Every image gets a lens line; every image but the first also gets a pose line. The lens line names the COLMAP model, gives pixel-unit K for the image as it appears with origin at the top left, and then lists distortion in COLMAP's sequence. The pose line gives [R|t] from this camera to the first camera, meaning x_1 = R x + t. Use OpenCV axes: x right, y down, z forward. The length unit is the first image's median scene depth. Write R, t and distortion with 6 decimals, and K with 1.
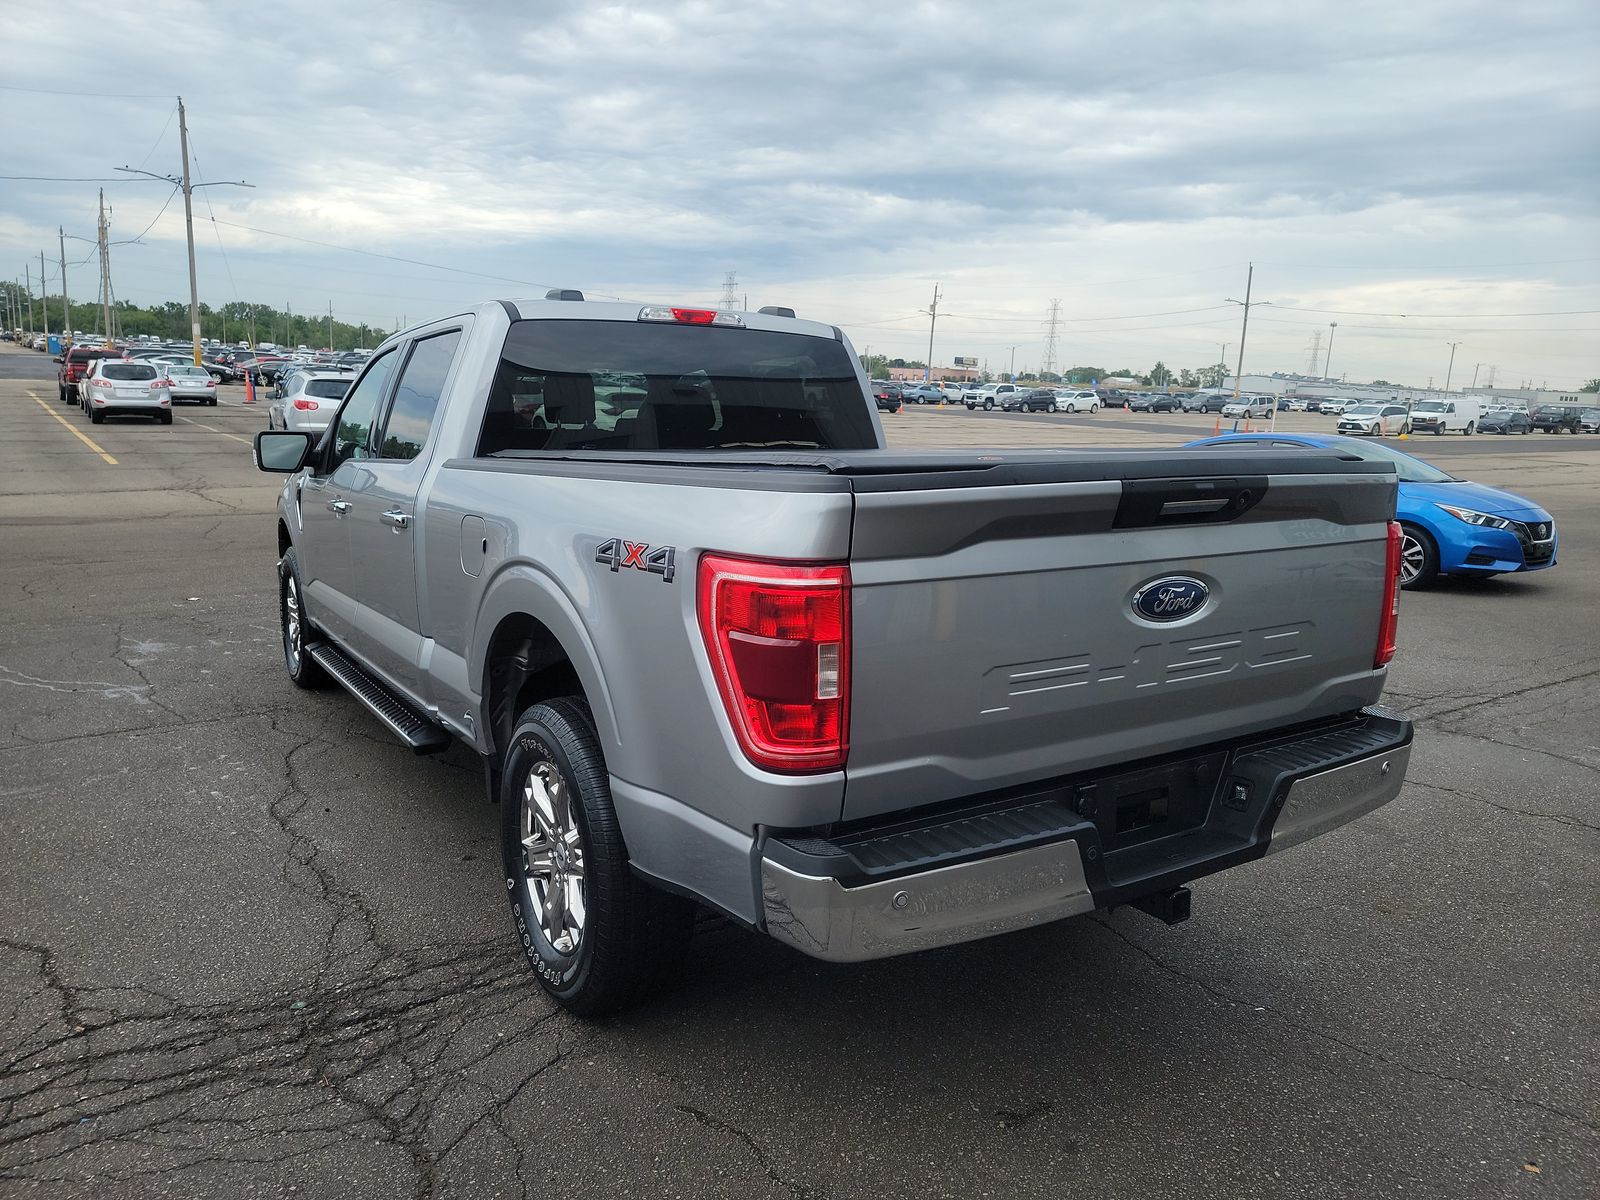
lens RADIAL K [[1095.0, 0, 794.3], [0, 1095.0, 610.4], [0, 0, 1]] dist [0.071205, -0.060916]
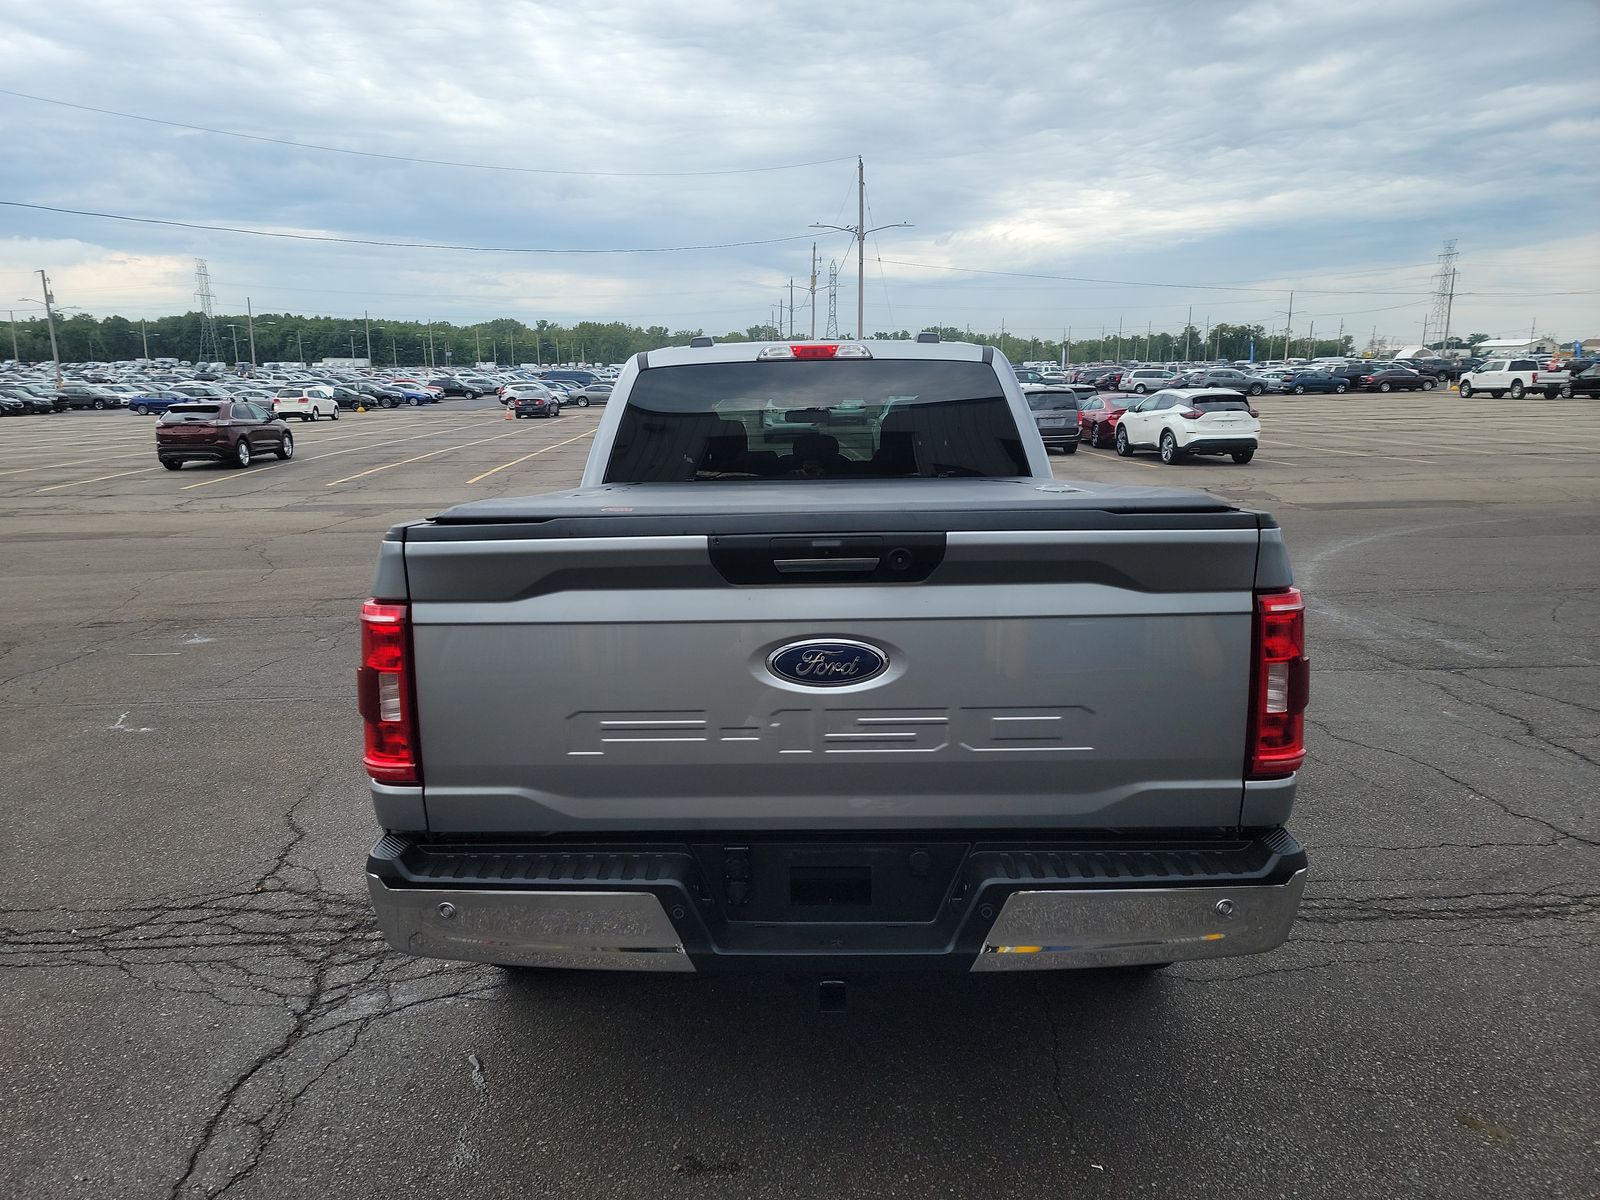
lens RADIAL K [[1078.3, 0, 780.7], [0, 1078.3, 624.2], [0, 0, 1]] dist [0.078883, -0.060280]
pose [[0.831777, 0.075210, -0.549991, 0.753548], [-0.069605, 0.997090, 0.031083, -0.063878], [0.550728, 0.012428, 0.834592, 0.209782]]
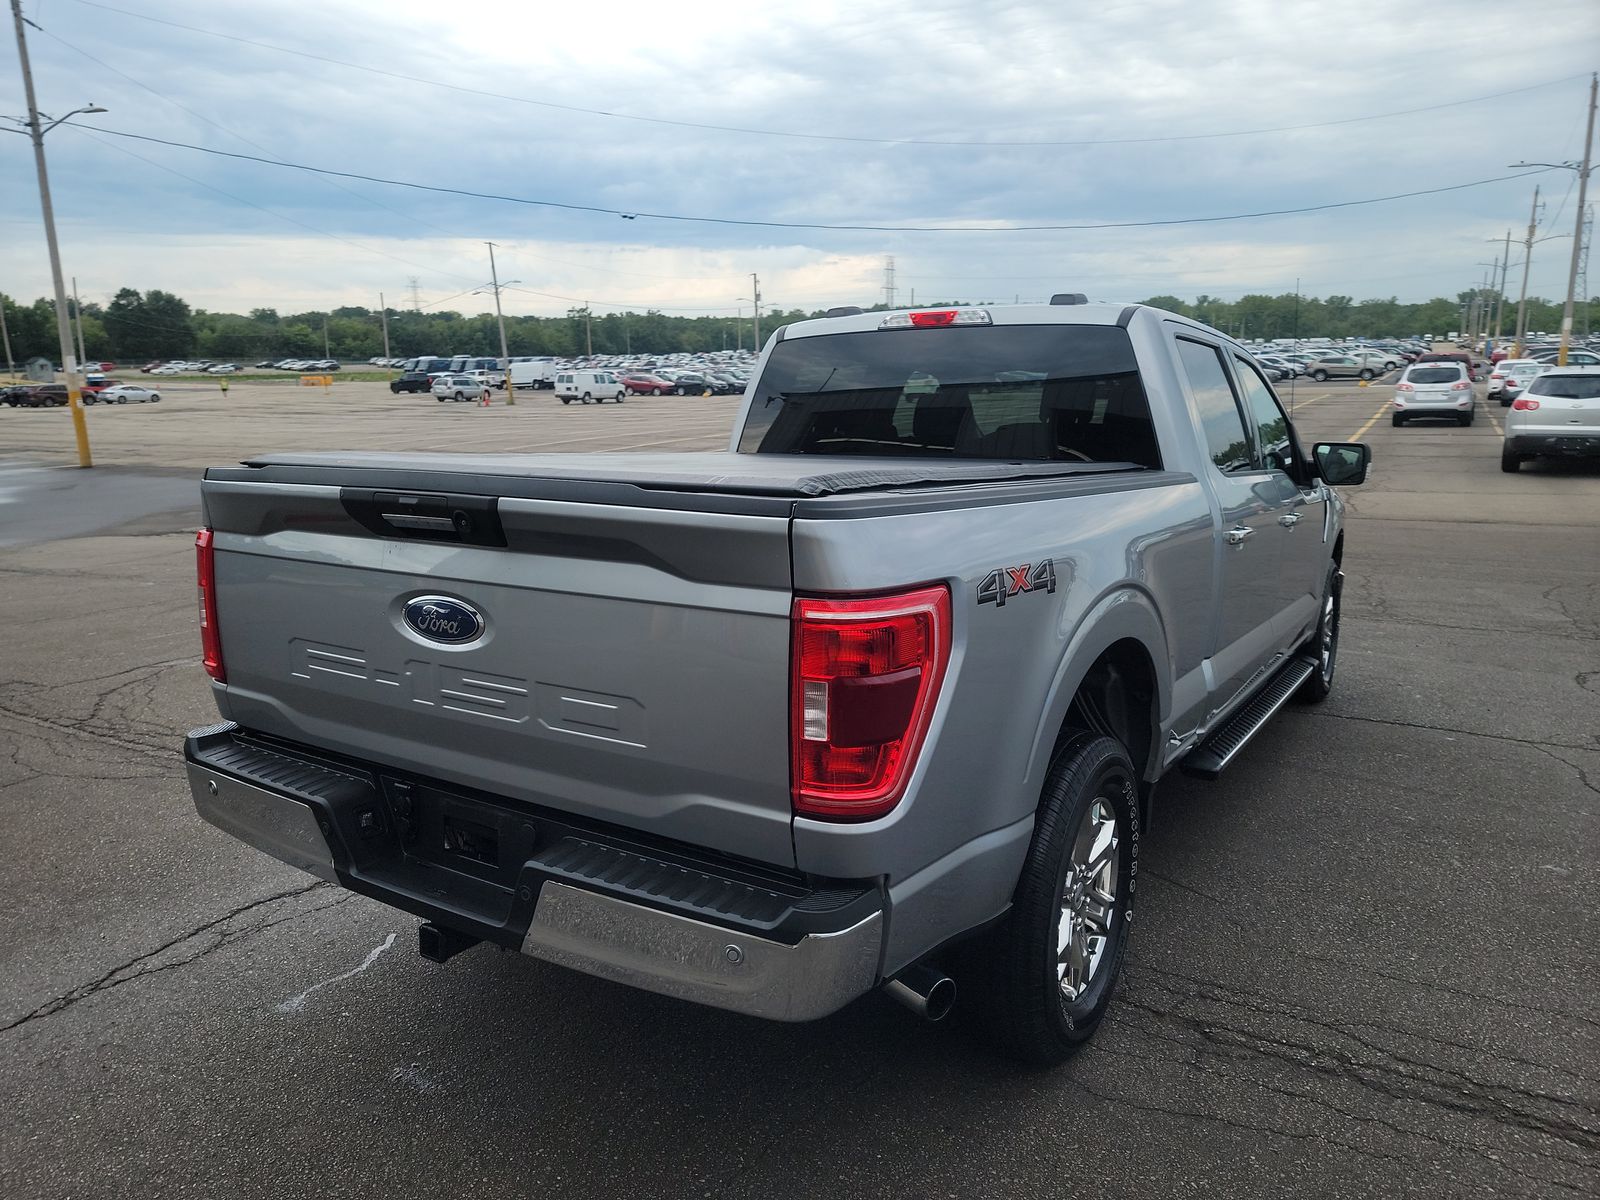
lens RADIAL K [[1095.0, 0, 794.3], [0, 1095.0, 610.4], [0, 0, 1]] dist [0.071205, -0.060916]
pose [[0.418803, 0.151265, -0.895390, 1.229422], [-0.152804, 0.983707, 0.094714, -0.143930], [0.895129, 0.097153, 0.435093, 0.804328]]
